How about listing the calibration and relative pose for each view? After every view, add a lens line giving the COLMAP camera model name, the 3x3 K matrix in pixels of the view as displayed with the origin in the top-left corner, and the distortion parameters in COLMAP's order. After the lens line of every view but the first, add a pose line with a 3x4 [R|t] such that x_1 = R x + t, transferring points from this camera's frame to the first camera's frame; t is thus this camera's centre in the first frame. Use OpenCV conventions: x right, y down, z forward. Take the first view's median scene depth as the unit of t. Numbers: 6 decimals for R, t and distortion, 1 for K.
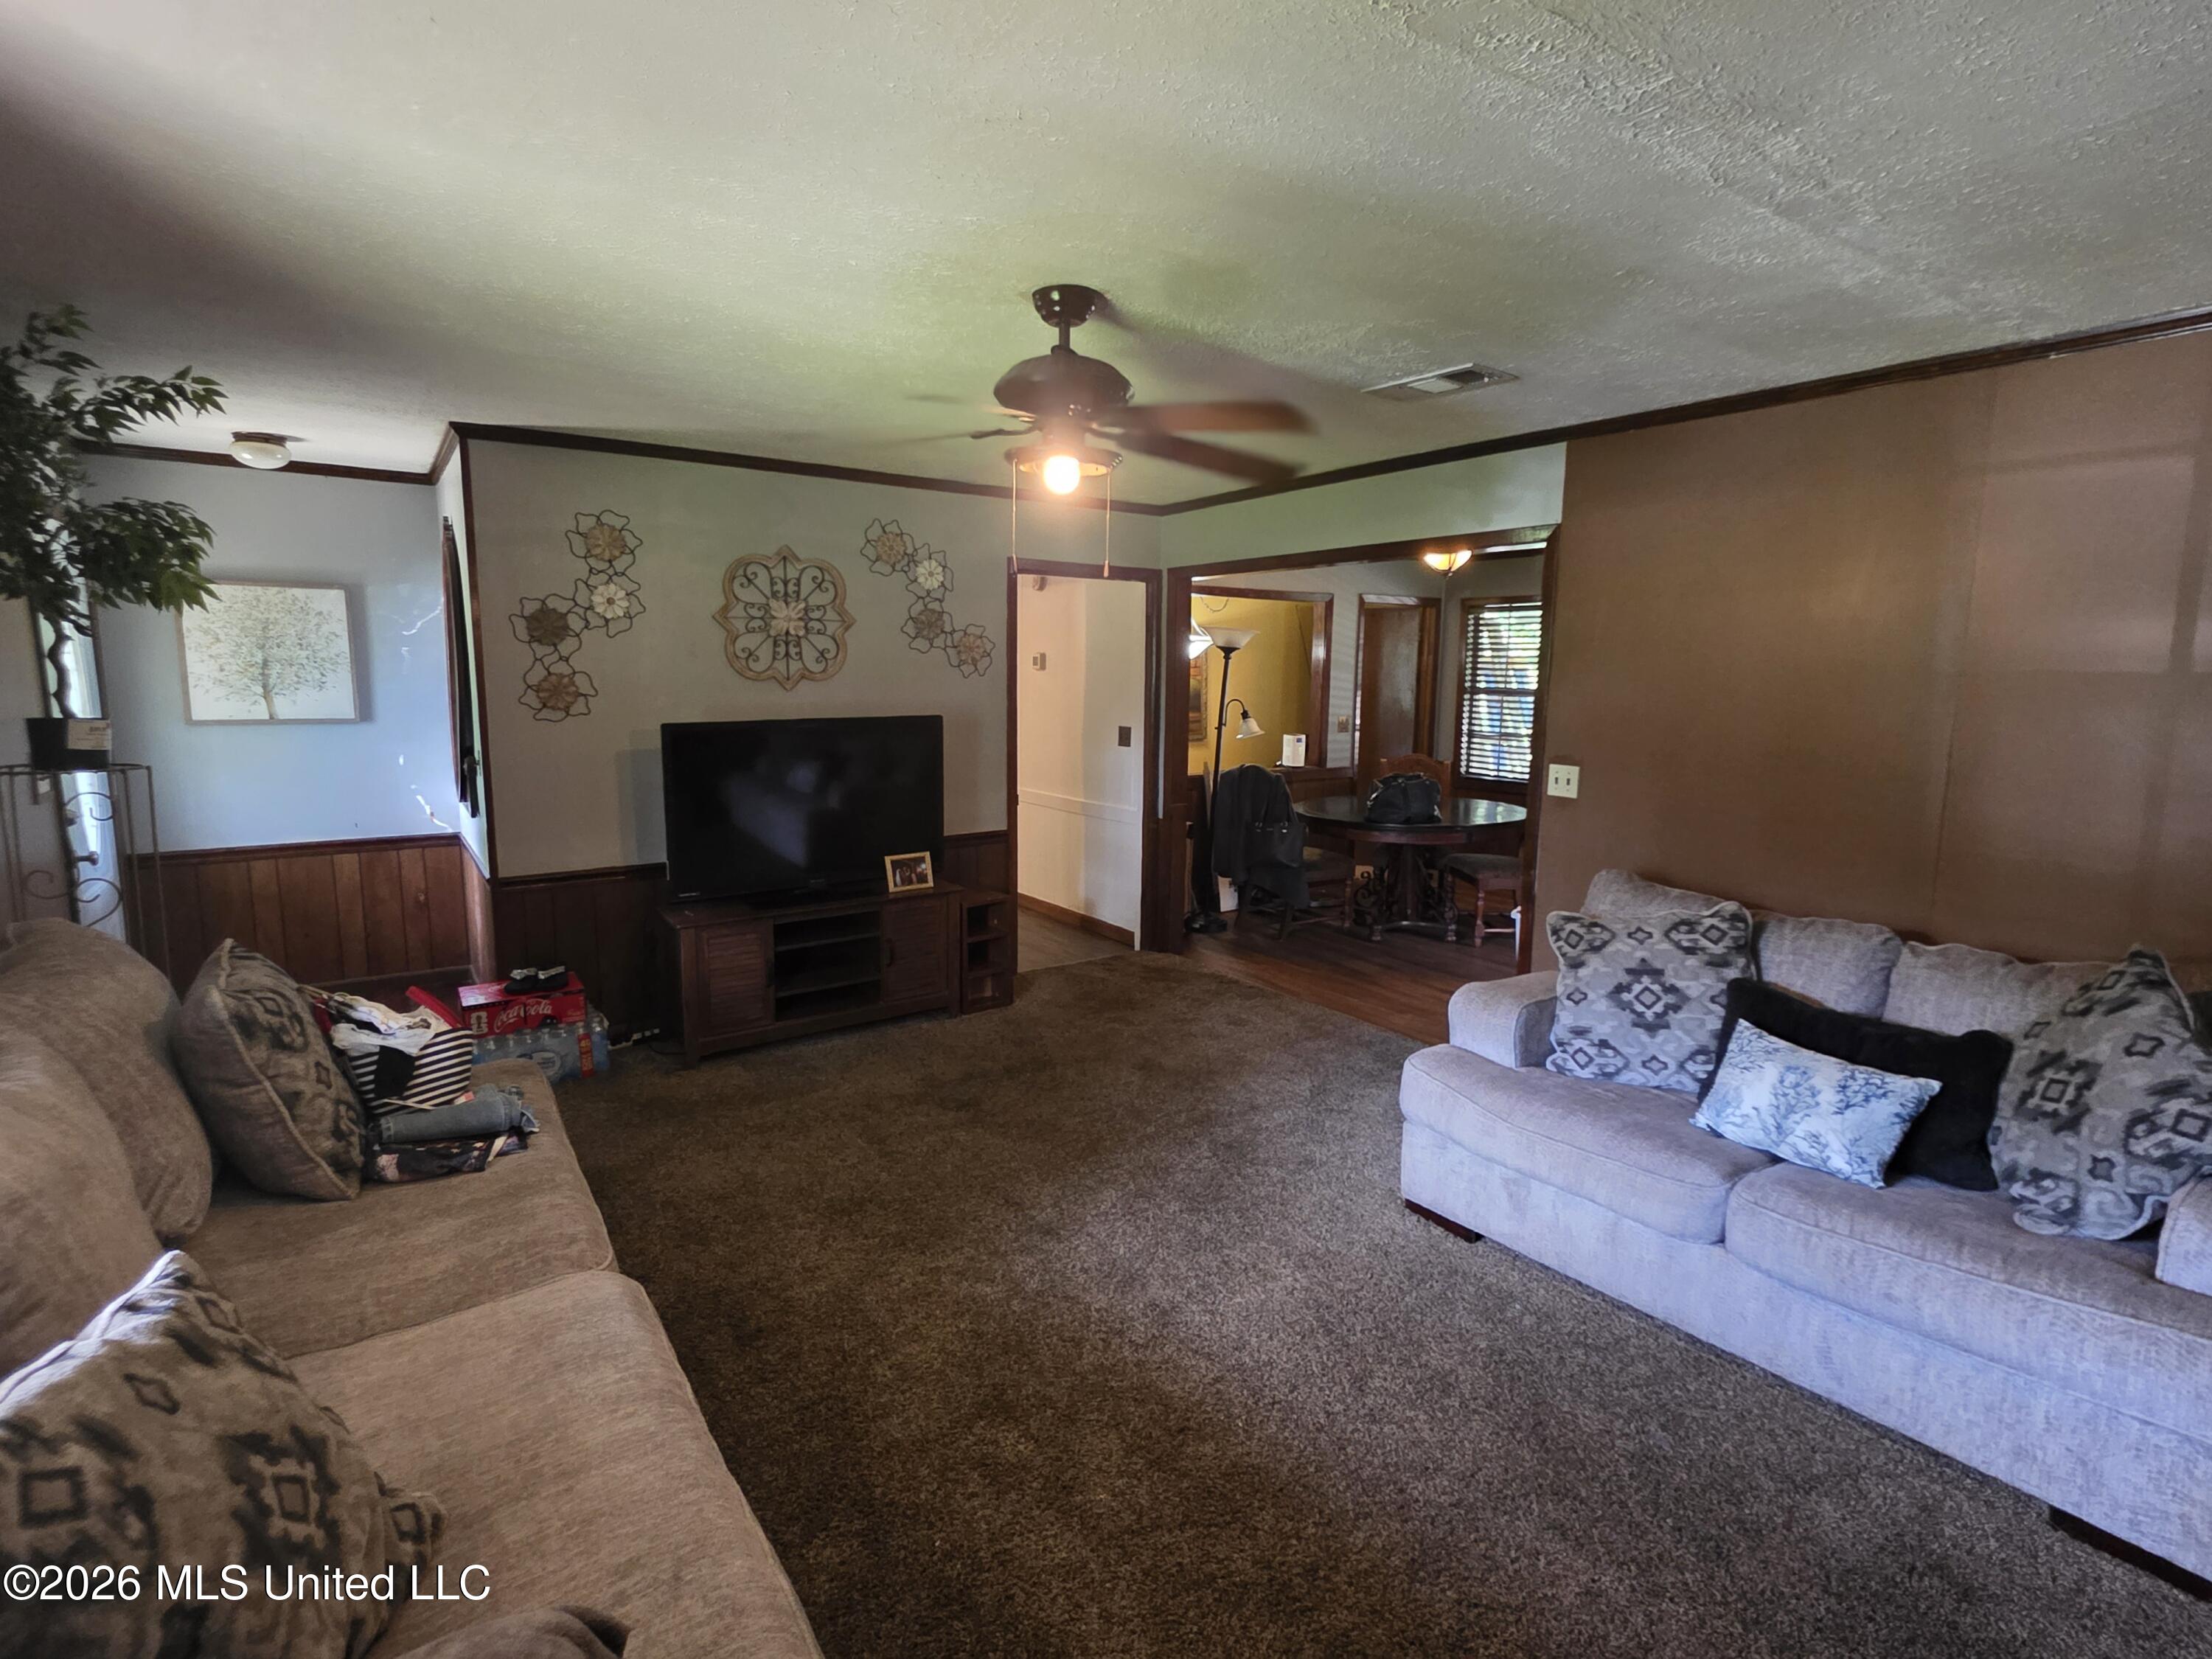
lens RADIAL K [[1082.2, 0, 1105.7], [0, 1082.2, 827.3], [0, 0, 1]] dist [-0.000811, 0.000658]
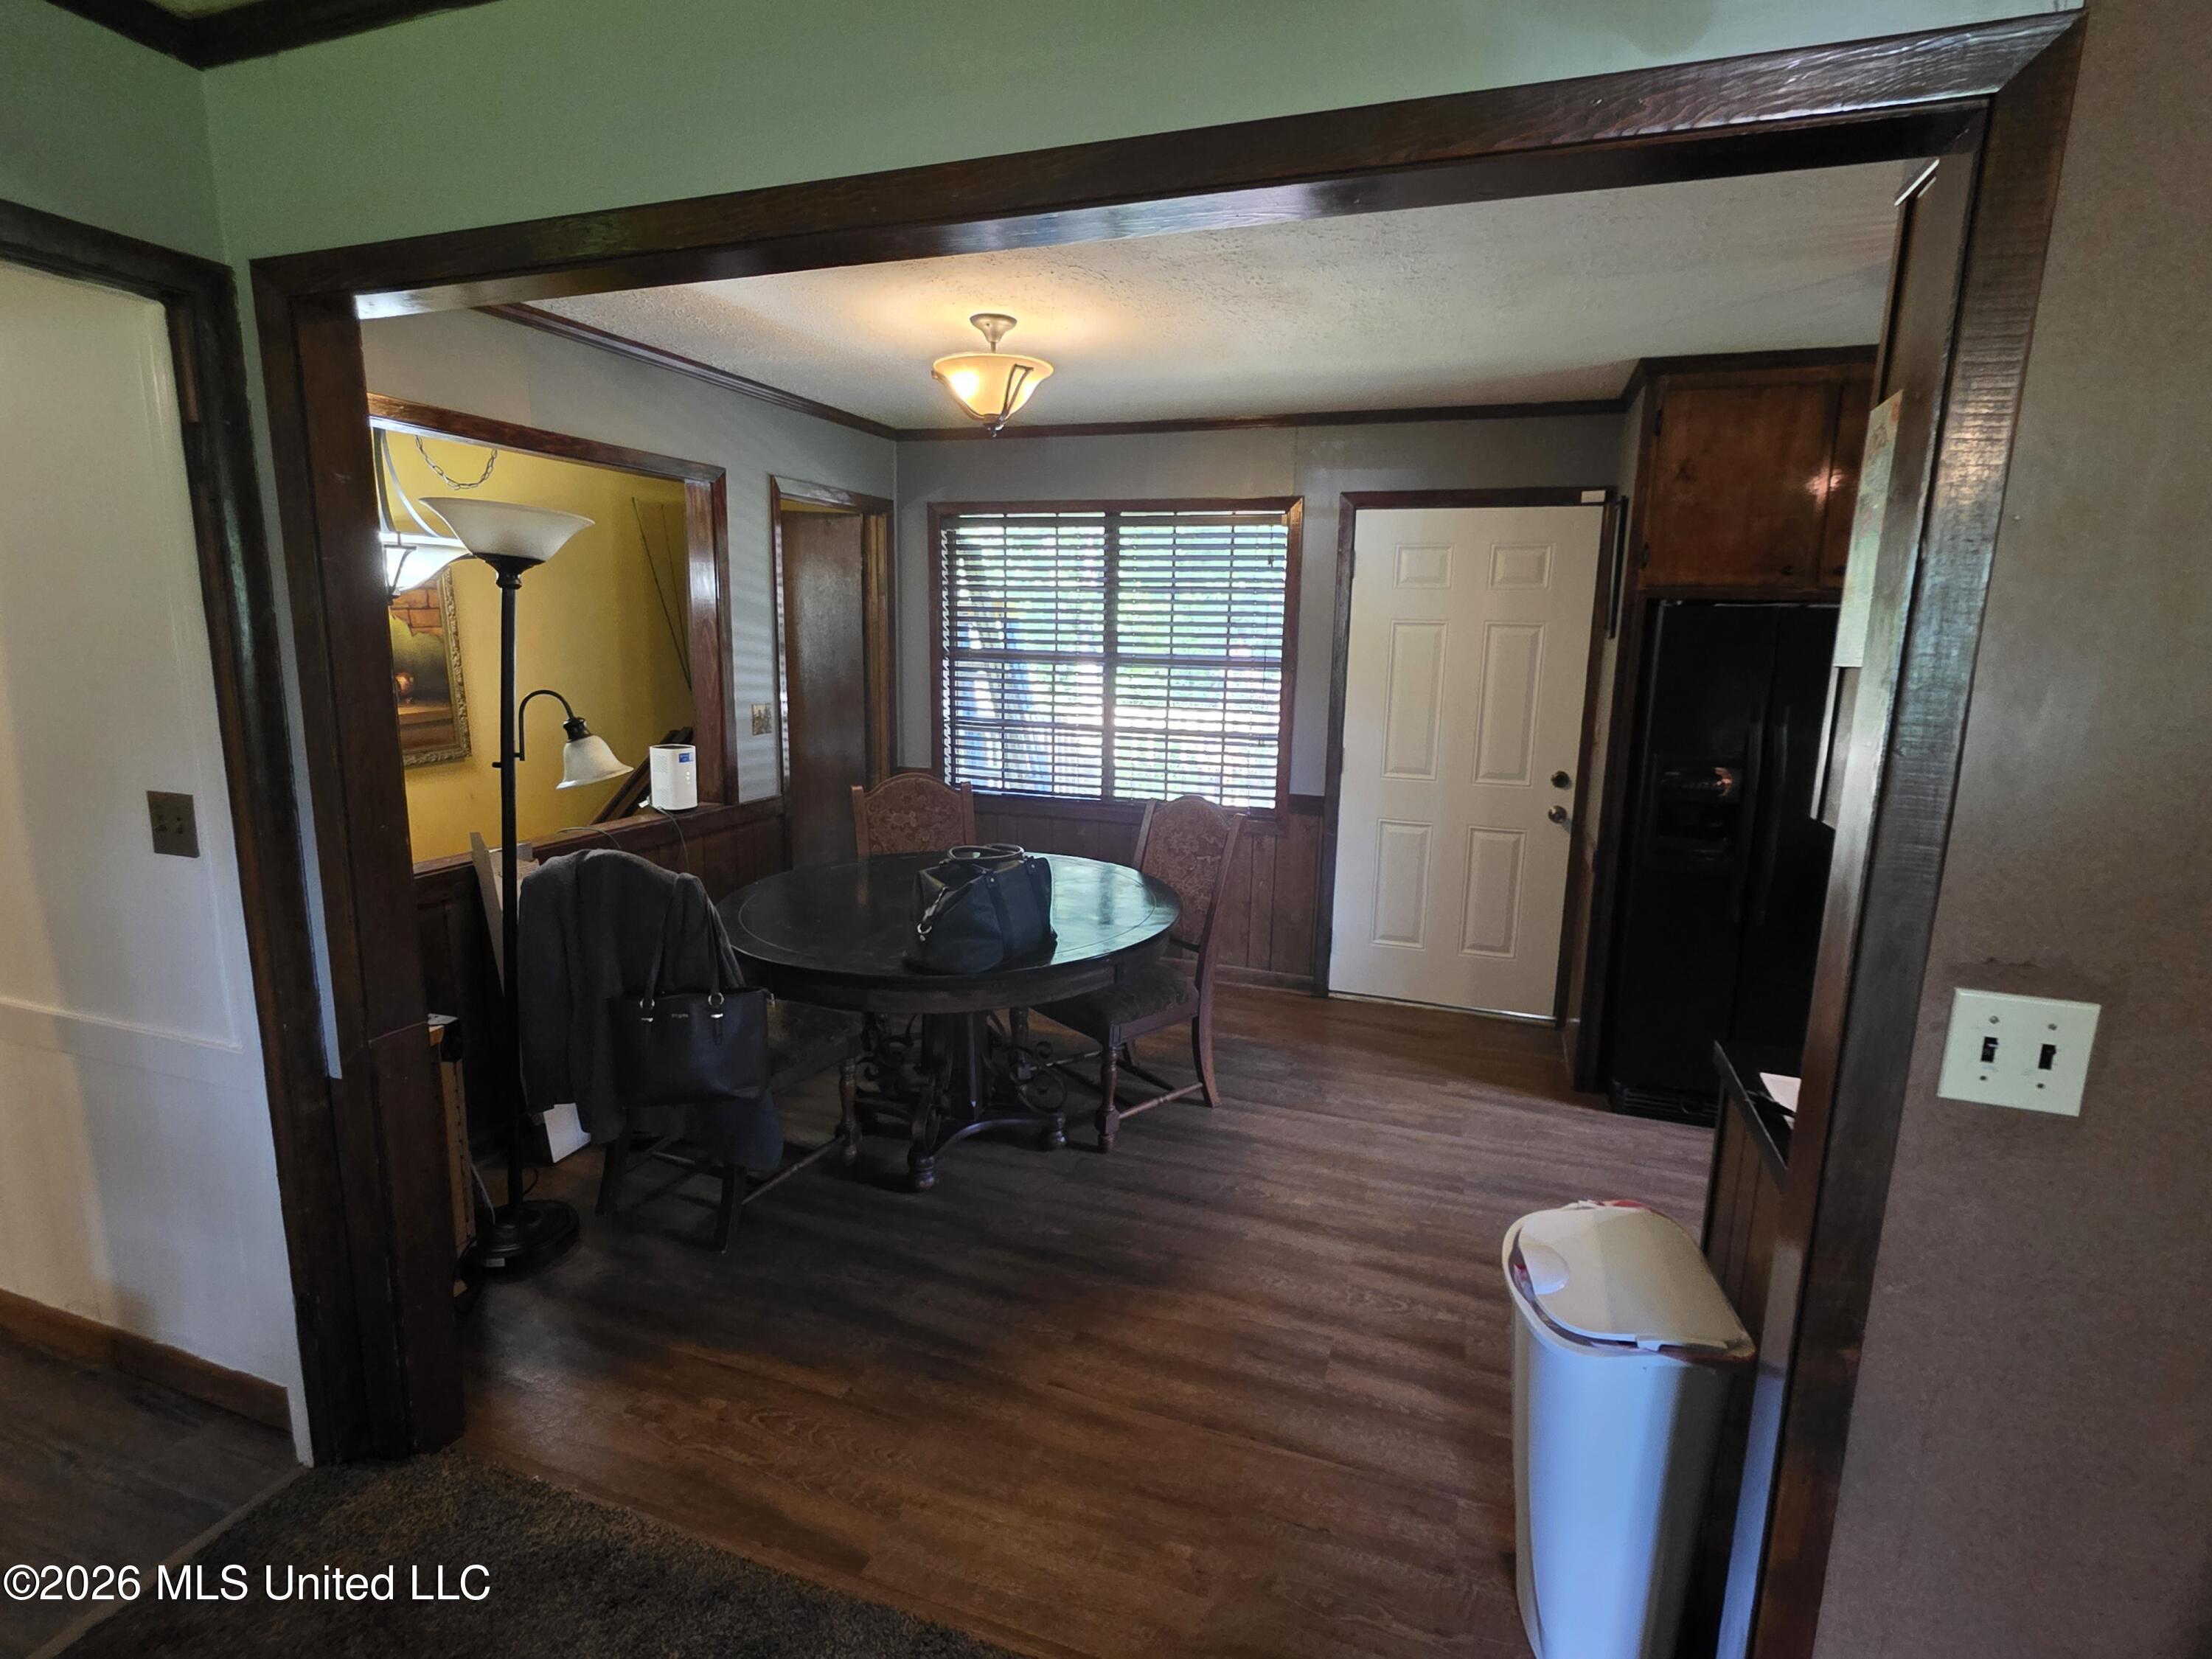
lens RADIAL K [[1082.2, 0, 1105.7], [0, 1082.2, 827.3], [0, 0, 1]] dist [-0.000811, 0.000658]
pose [[0.814937, -0.099719, 0.570907, 0.048857], [0.072804, 0.994897, 0.069854, -0.070585], [-0.574959, -0.015362, 0.818038, 0.483654]]
